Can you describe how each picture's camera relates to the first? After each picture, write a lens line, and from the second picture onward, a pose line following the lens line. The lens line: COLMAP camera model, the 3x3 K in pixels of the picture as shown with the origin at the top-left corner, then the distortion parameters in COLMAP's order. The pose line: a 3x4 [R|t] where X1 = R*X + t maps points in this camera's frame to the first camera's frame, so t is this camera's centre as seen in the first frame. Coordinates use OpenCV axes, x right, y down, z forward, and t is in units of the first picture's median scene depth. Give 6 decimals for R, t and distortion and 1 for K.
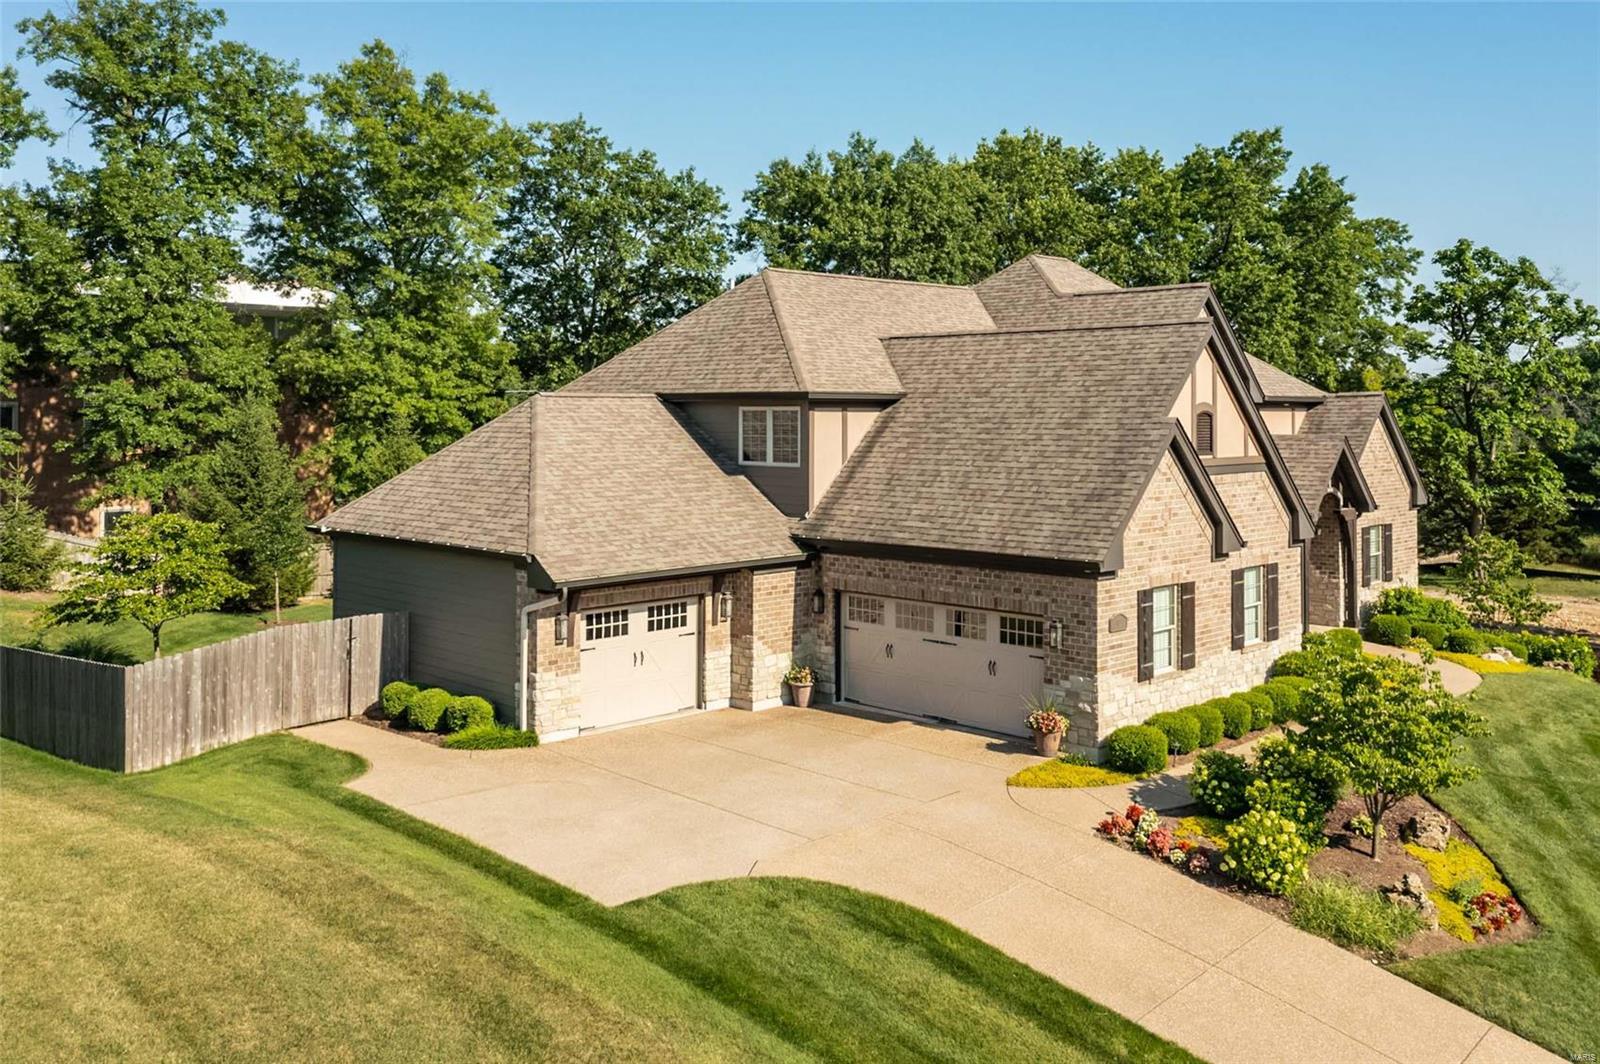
lens RADIAL K [[1332.0, 0, 842.6], [0, 1332.0, 529.9], [0, 0, 1]] dist [0.000024, -0.000483]
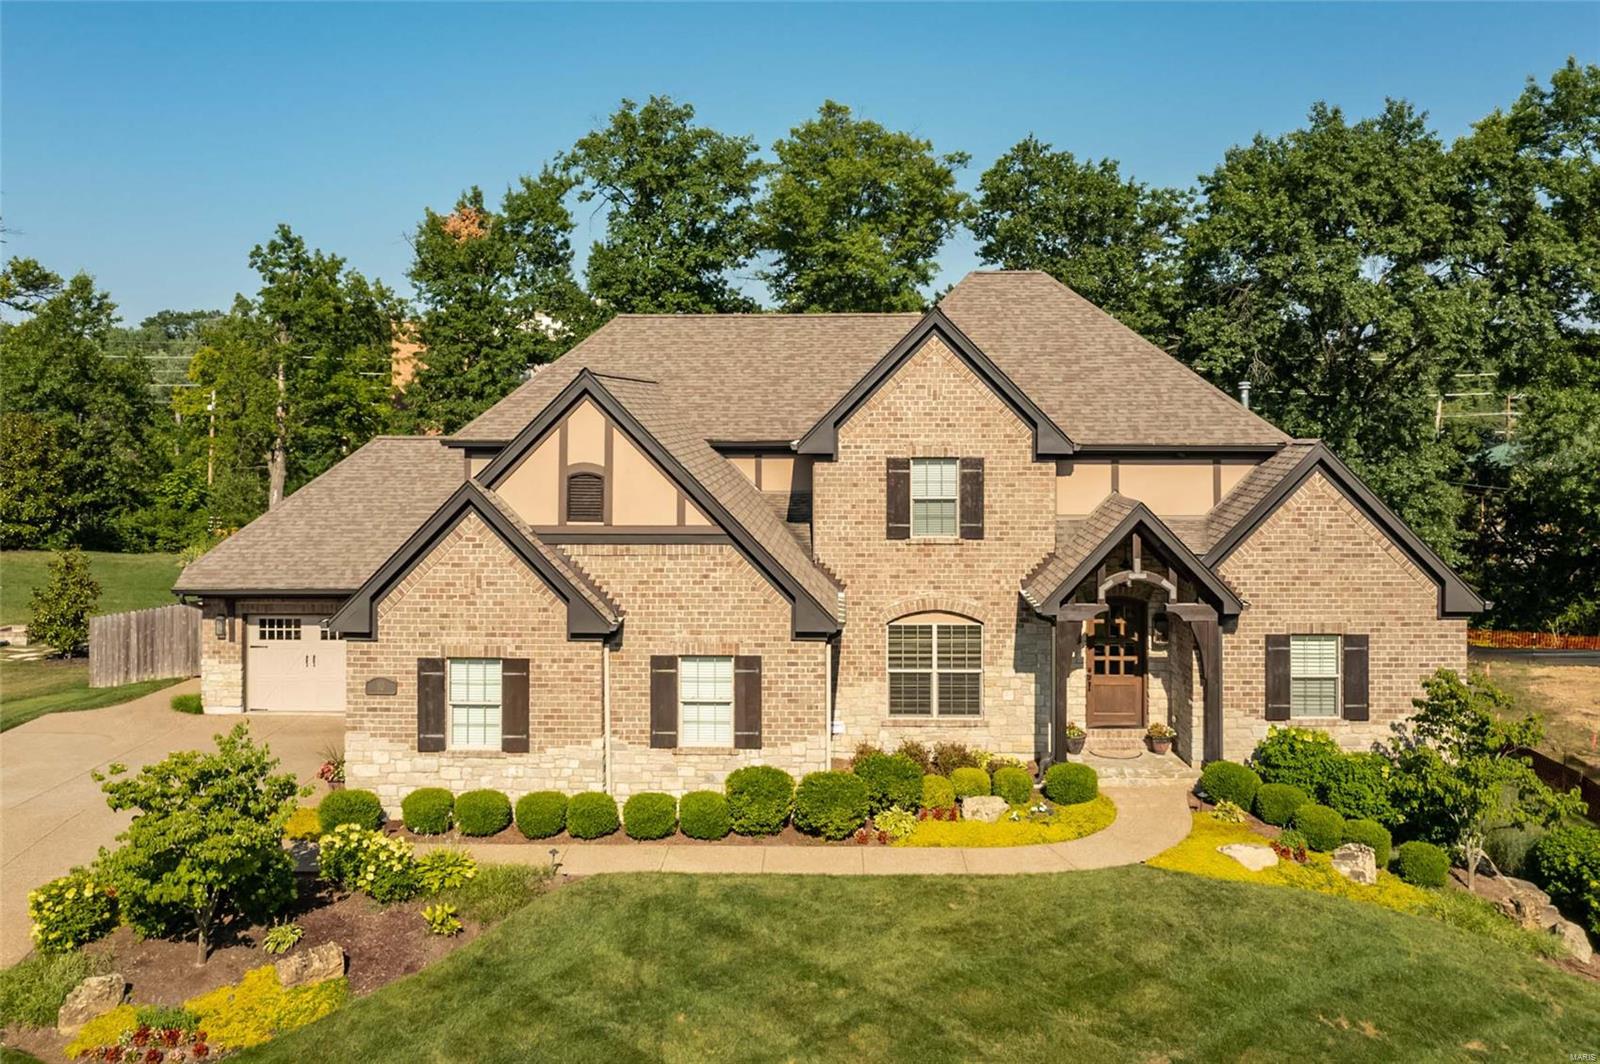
lens RADIAL K [[1346.5, 0, 815.8], [0, 1346.5, 435.3], [0, 0, 1]] dist [-0.002348, -0.001928]
pose [[0.679670, 0.013808, -0.733388, 1.088677], [-0.059182, 0.997596, -0.036064, -0.094559], [0.731126, 0.067915, 0.678853, 0.500142]]
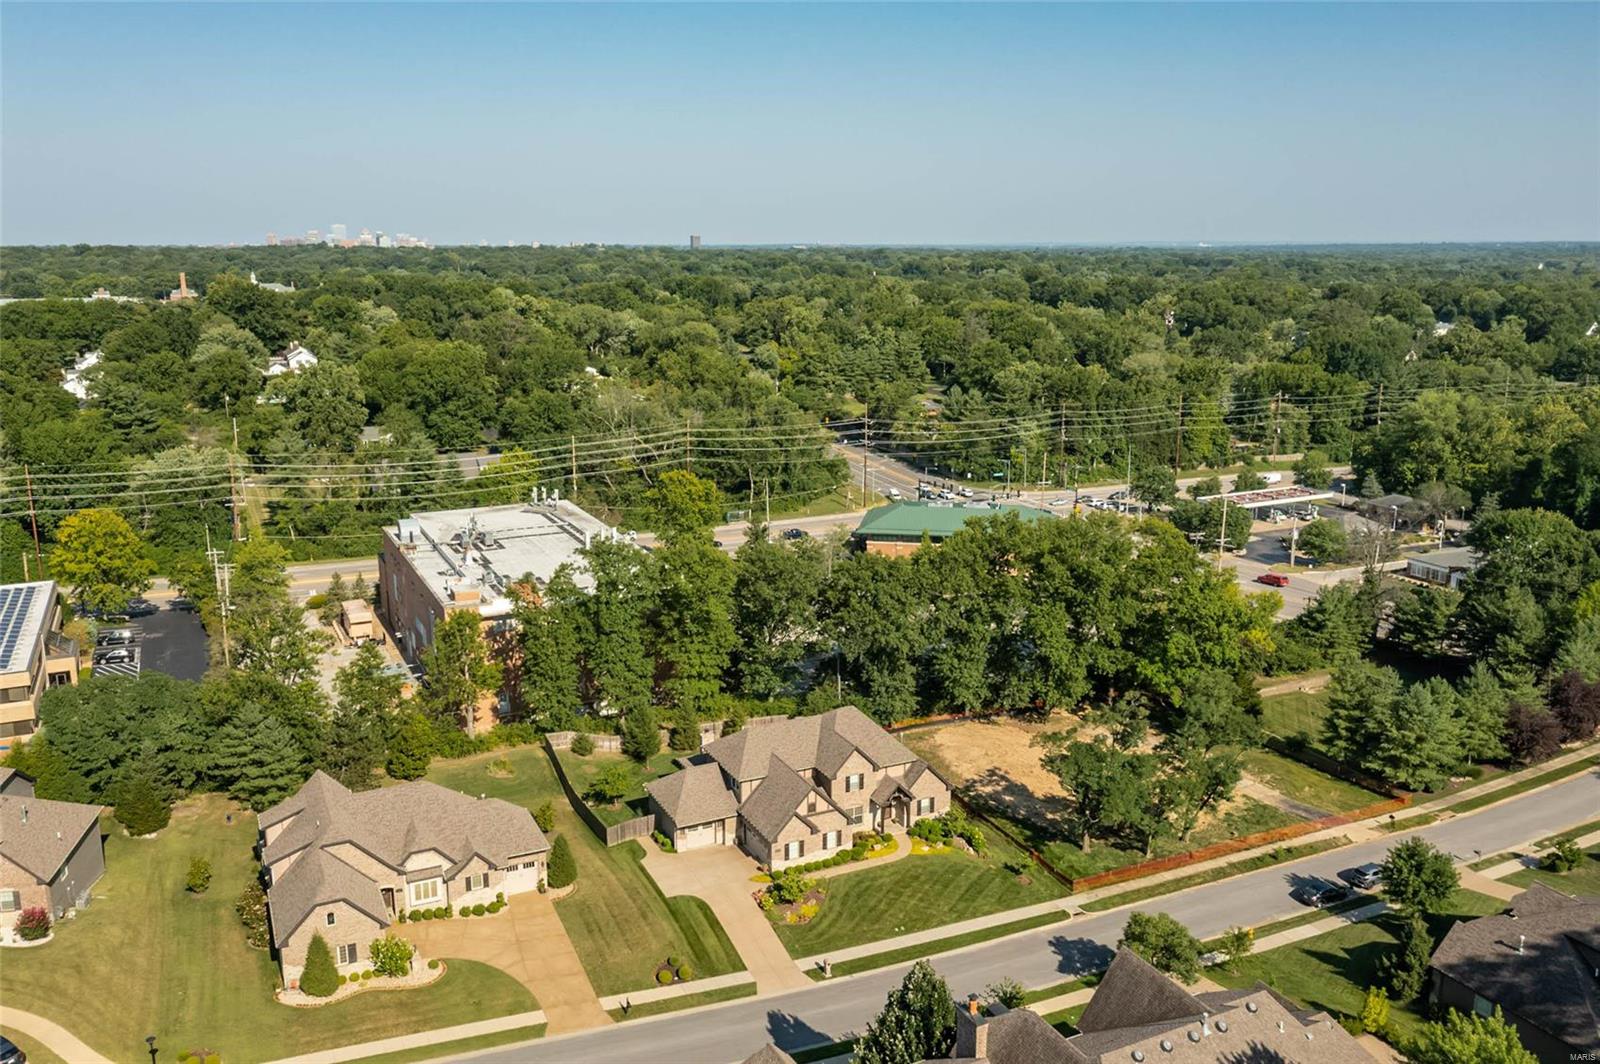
lens RADIAL K [[1271.9, 0, 800.0], [0, 1271.9, 532.0], [0, 0, 1]] dist [-0.006756, -0.001907]
pose [[0.940726, 0.083674, -0.328684, 1.681537], [-0.032725, 0.986962, 0.157592, -1.799700], [0.337585, -0.137494, 0.931199, -3.166332]]
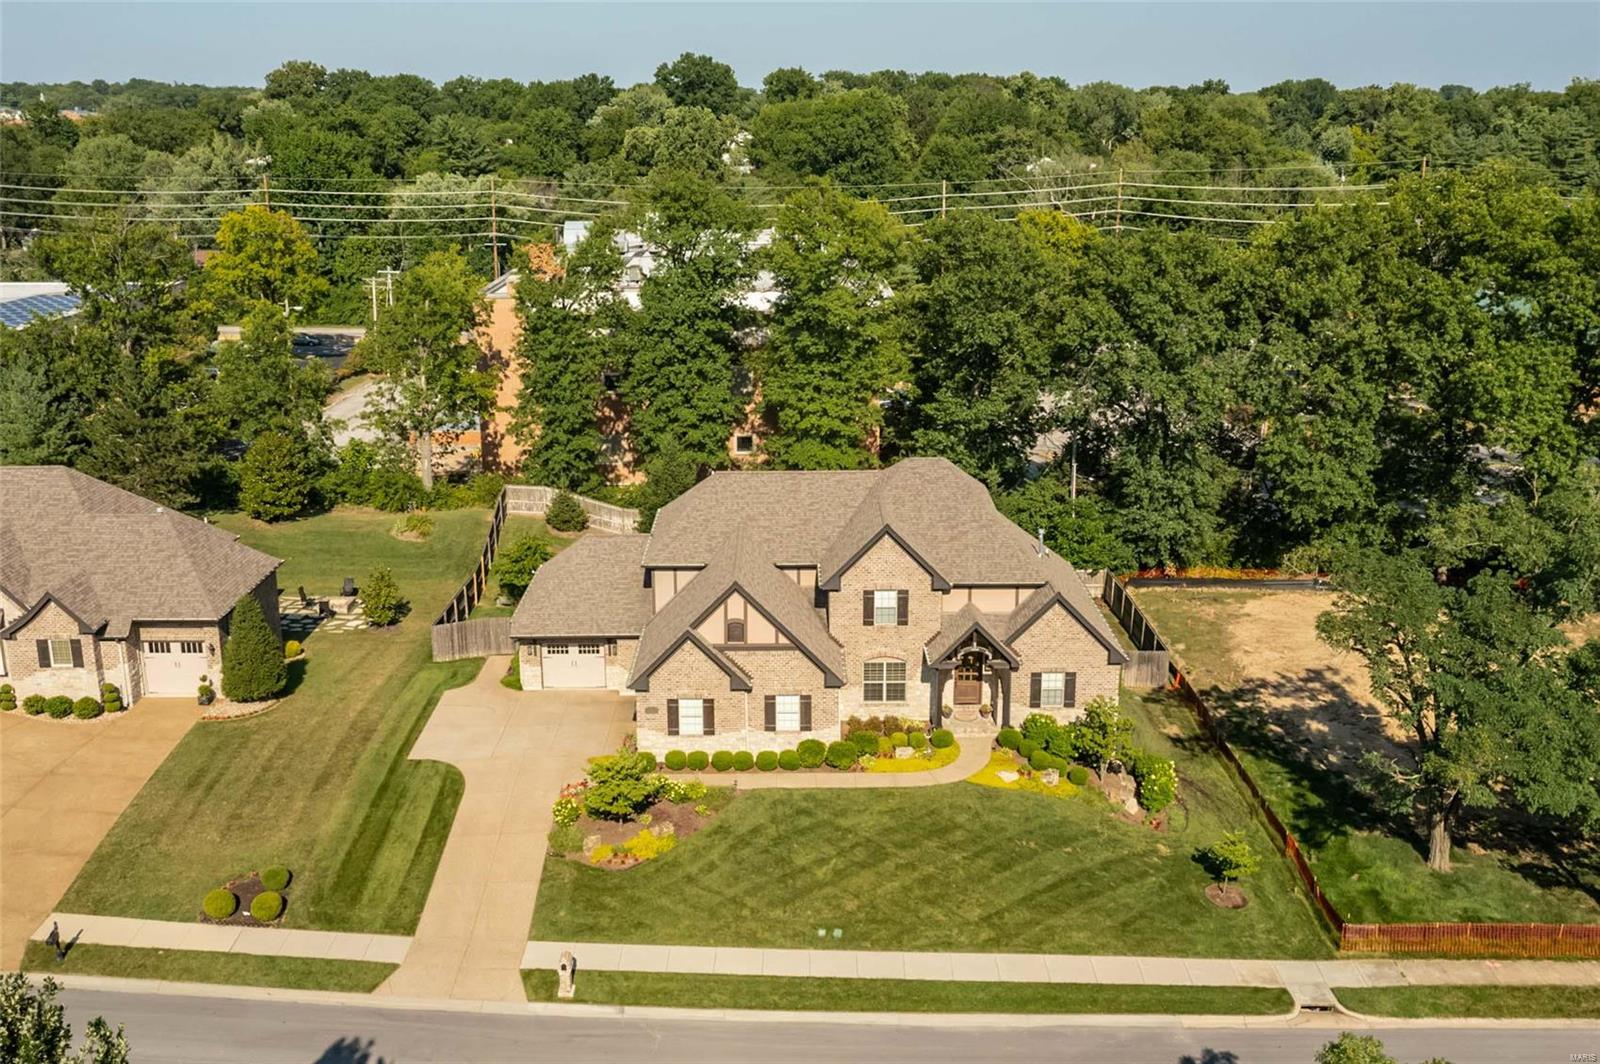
lens RADIAL K [[1453.8, 0, 800.0], [0, 1453.8, 532.0], [0, 0, 1]] dist [-0.001383, 0.000608]
pose [[0.699476, 0.201703, -0.685602, 1.963361], [-0.053575, 0.971445, 0.231138, -0.794820], [0.712645, -0.124945, 0.690308, -0.526689]]
